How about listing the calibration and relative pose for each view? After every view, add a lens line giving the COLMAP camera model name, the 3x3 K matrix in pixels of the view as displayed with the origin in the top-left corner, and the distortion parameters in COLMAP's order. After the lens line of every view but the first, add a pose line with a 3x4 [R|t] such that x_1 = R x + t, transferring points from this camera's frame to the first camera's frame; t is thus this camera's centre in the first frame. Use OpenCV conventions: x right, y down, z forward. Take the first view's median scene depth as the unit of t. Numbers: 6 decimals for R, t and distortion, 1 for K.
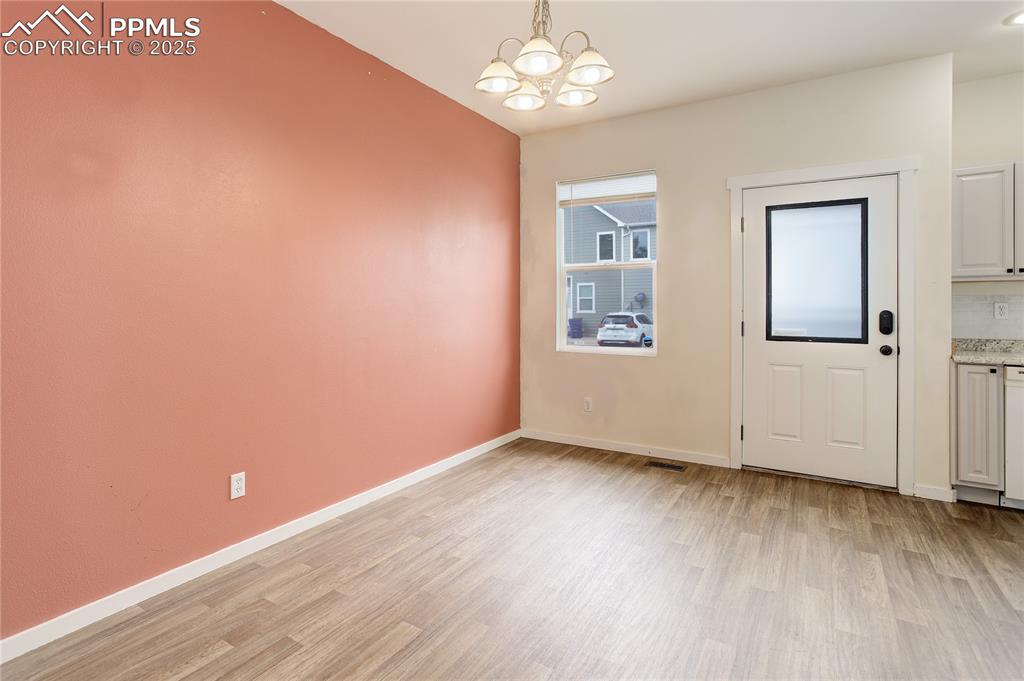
lens RADIAL K [[498.7, 0, 498.0], [0, 498.7, 303.5], [0, 0, 1]] dist [-0.042602, 0.019082]
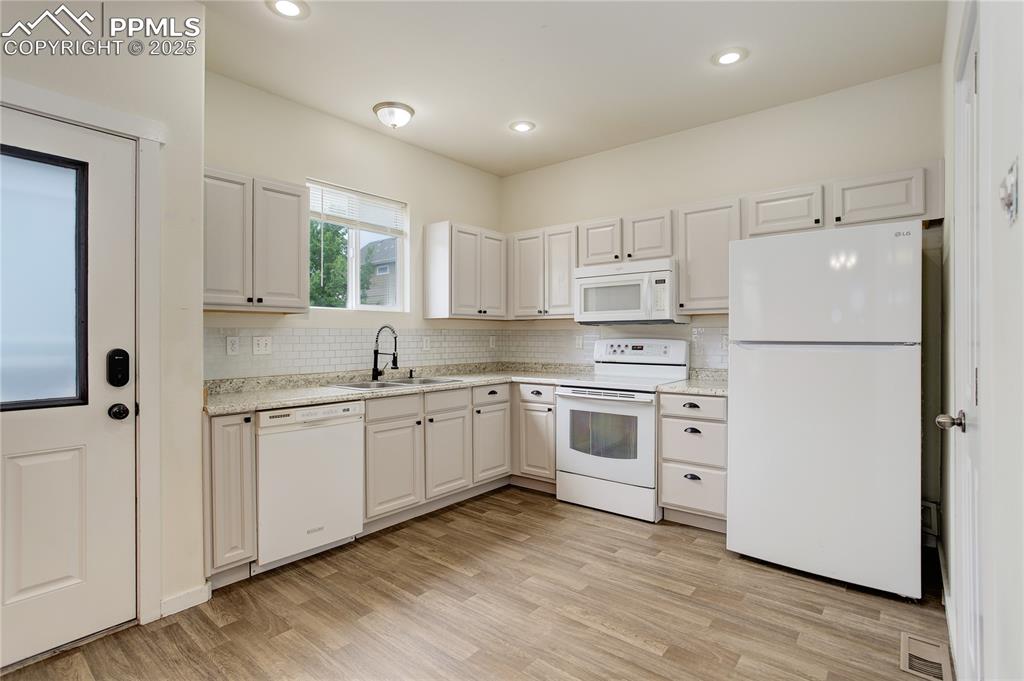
lens RADIAL K [[498.7, 0, 518.3], [0, 498.7, 336.1], [0, 0, 1]] dist [-0.042602, 0.019082]
pose [[0.112504, 0.001649, 0.993650, 0.222466], [0.002091, 0.999996, -0.001896, 0.000086], [-0.993649, 0.002291, 0.112501, 0.413837]]
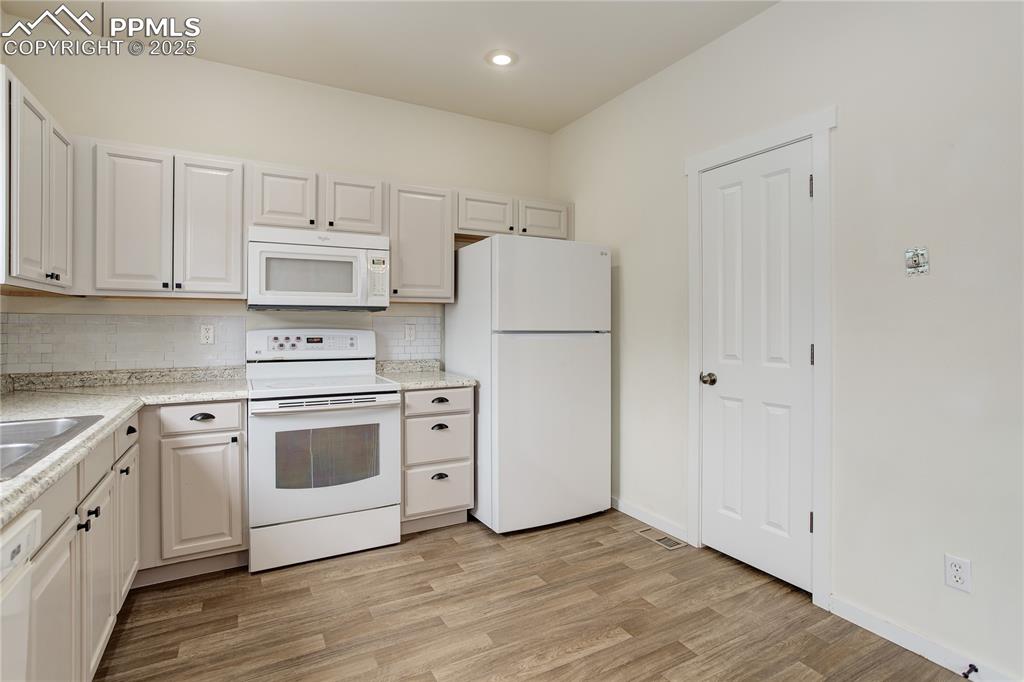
lens RADIAL K [[498.7, 0, 497.0], [0, 498.7, 324.8], [0, 0, 1]] dist [-0.042602, 0.019082]
pose [[-0.874541, 0.000073, 0.484951, 0.677257], [-0.000917, 0.999998, -0.001804, -0.001668], [-0.484951, -0.002022, -0.874539, 0.920481]]
